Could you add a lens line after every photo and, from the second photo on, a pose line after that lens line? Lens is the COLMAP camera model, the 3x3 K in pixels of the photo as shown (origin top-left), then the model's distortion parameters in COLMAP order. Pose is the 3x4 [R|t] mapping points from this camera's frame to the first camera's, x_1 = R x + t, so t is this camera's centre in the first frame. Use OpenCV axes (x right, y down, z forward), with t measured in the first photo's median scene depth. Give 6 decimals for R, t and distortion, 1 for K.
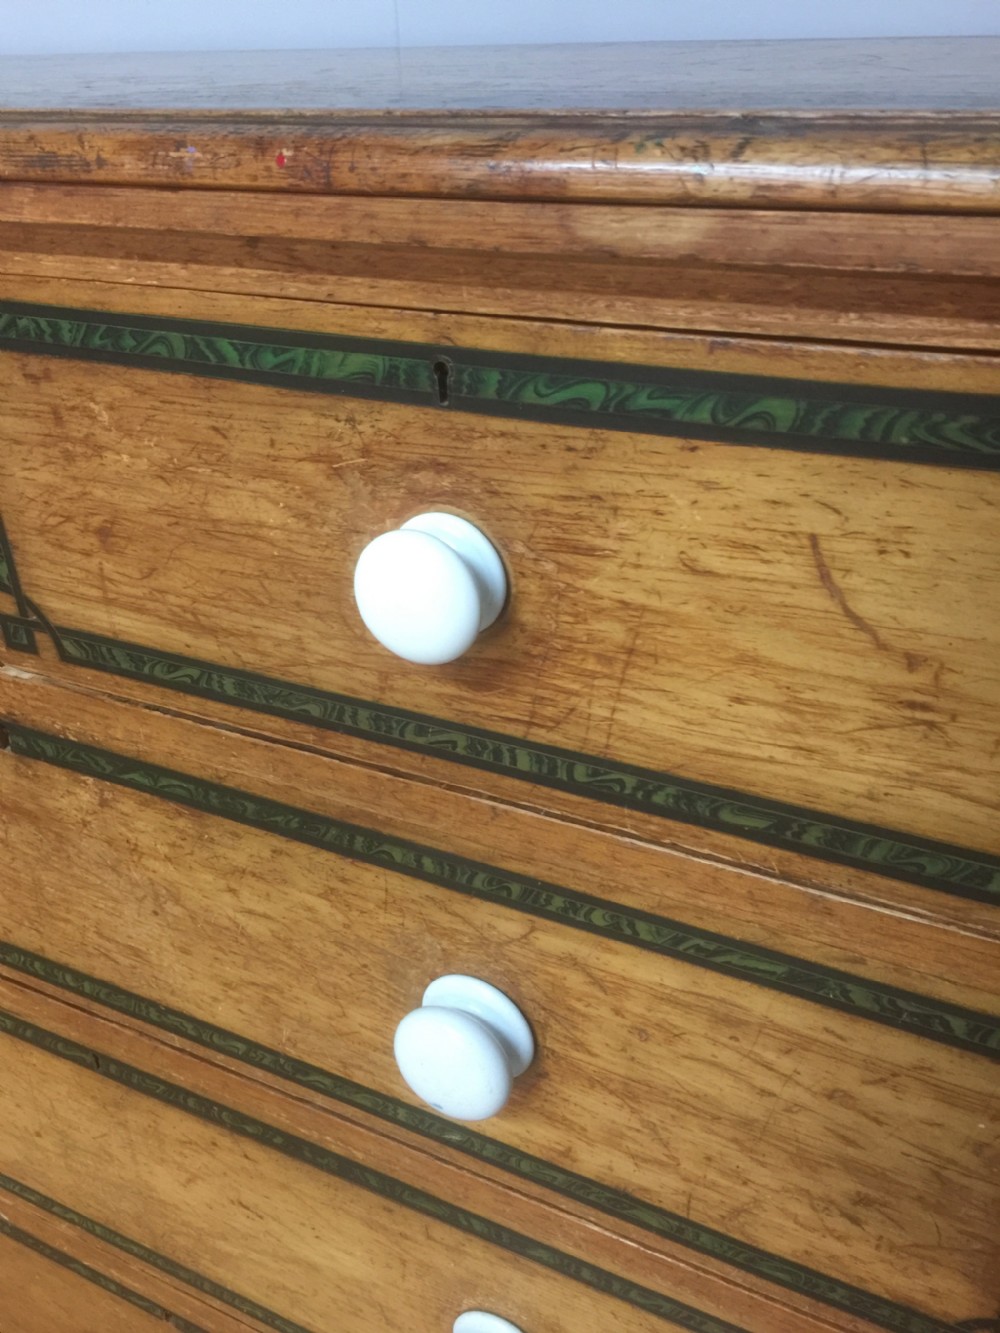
lens RADIAL K [[1146.4, 0, 500.6], [0, 1146.4, 667.6], [0, 0, 1]] dist [0.078076, -0.102365]
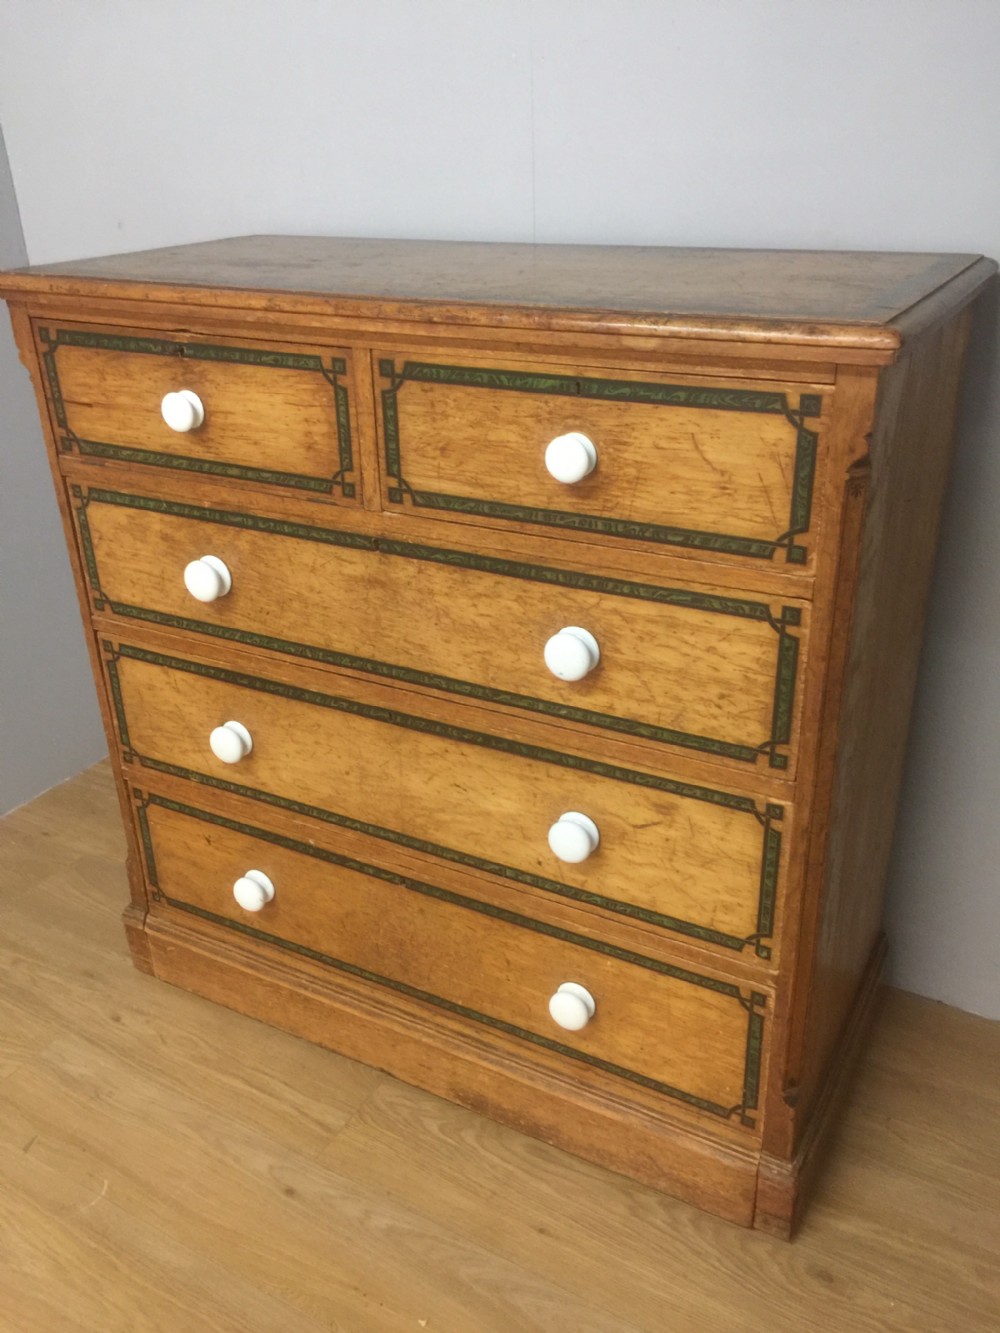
lens RADIAL K [[1146.4, 0, 499.3], [0, 1146.4, 672.6], [0, 0, 1]] dist [0.078076, -0.102365]
pose [[0.998762, 0.025995, -0.042413, -0.103119], [-0.028647, 0.997591, -0.063175, 0.662528], [0.040668, 0.064311, 0.997101, -1.895667]]
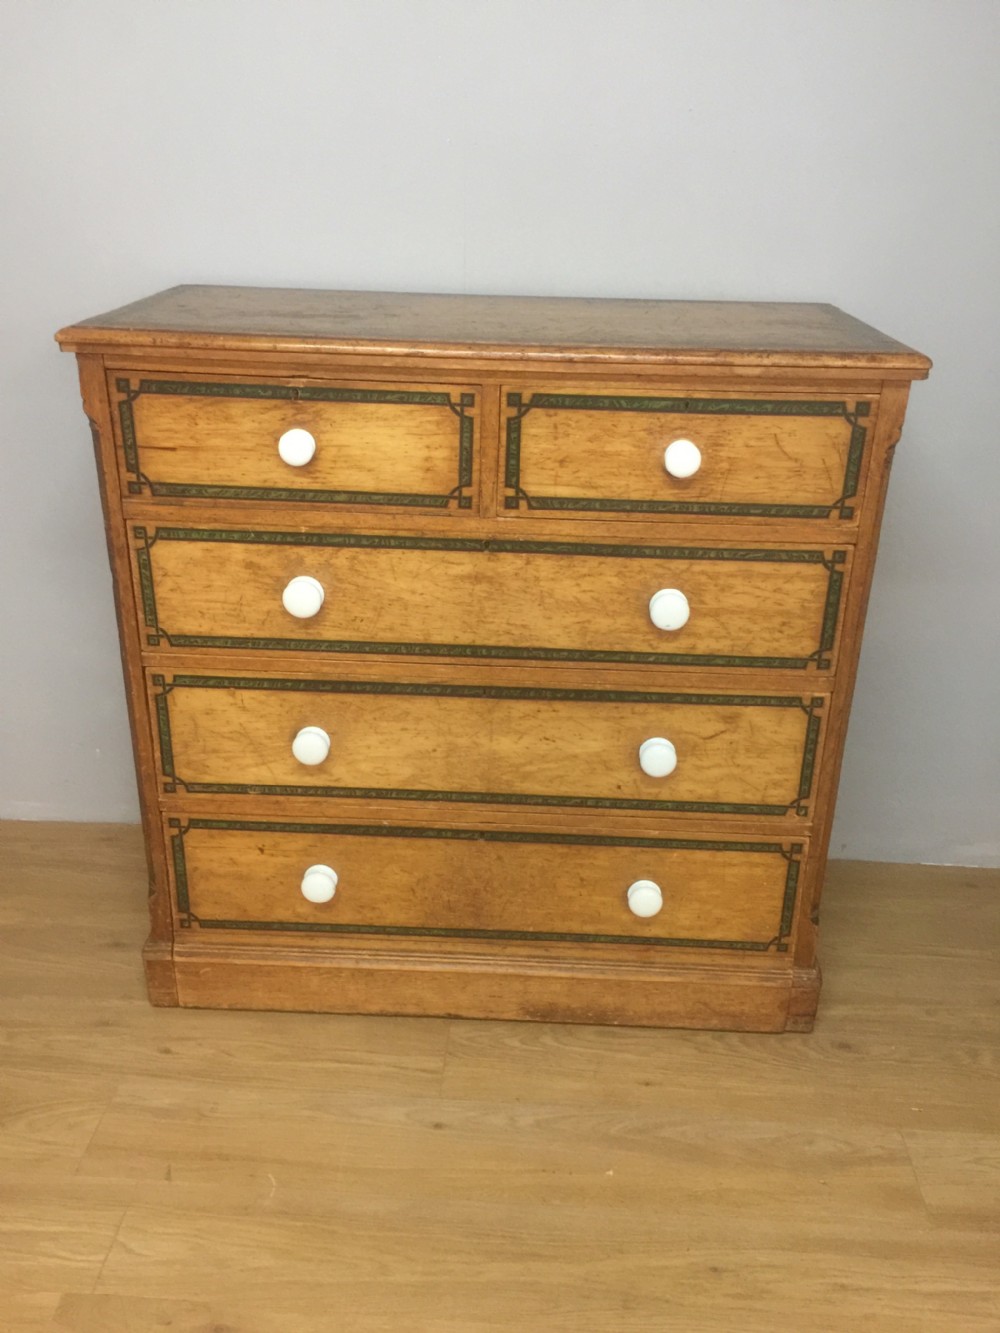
lens RADIAL K [[1146.4, 0, 498.5], [0, 1146.4, 667.0], [0, 0, 1]] dist [0.078076, -0.102365]
pose [[0.909978, -0.120150, 0.396868, -2.248078], [0.158123, 0.985326, -0.064257, 0.775695], [-0.383324, 0.121226, 0.915624, -2.256602]]
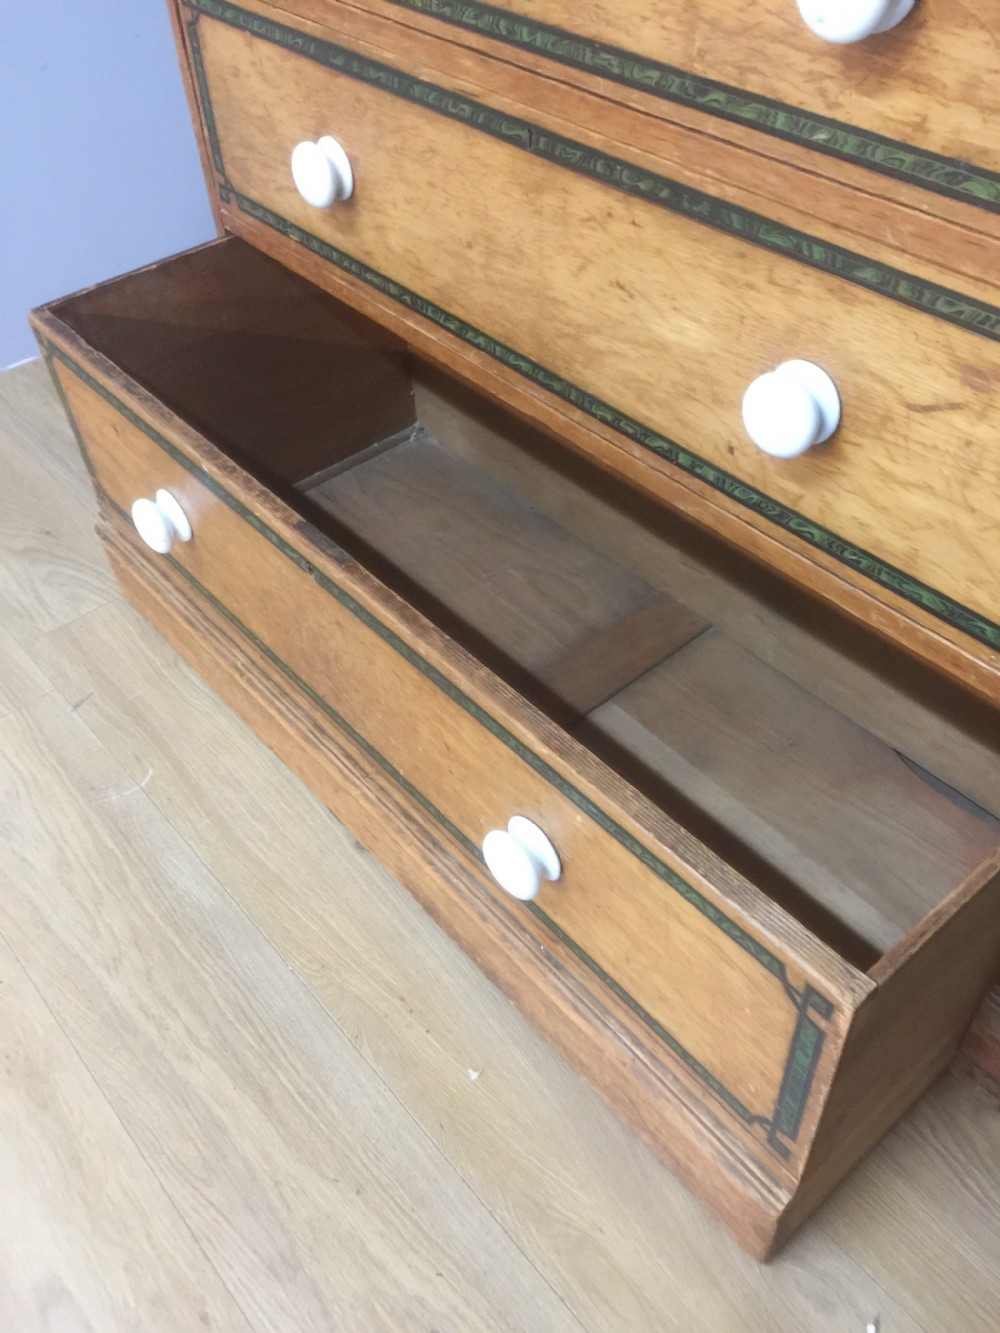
lens RADIAL K [[1146.4, 0, 502.6], [0, 1146.4, 673.0], [0, 0, 1]] dist [0.078076, -0.102365]
pose [[0.917367, 0.280263, -0.282648, 0.198805], [-0.188768, 0.931488, 0.310961, 0.834322], [0.350434, -0.231911, 0.907421, -0.371567]]
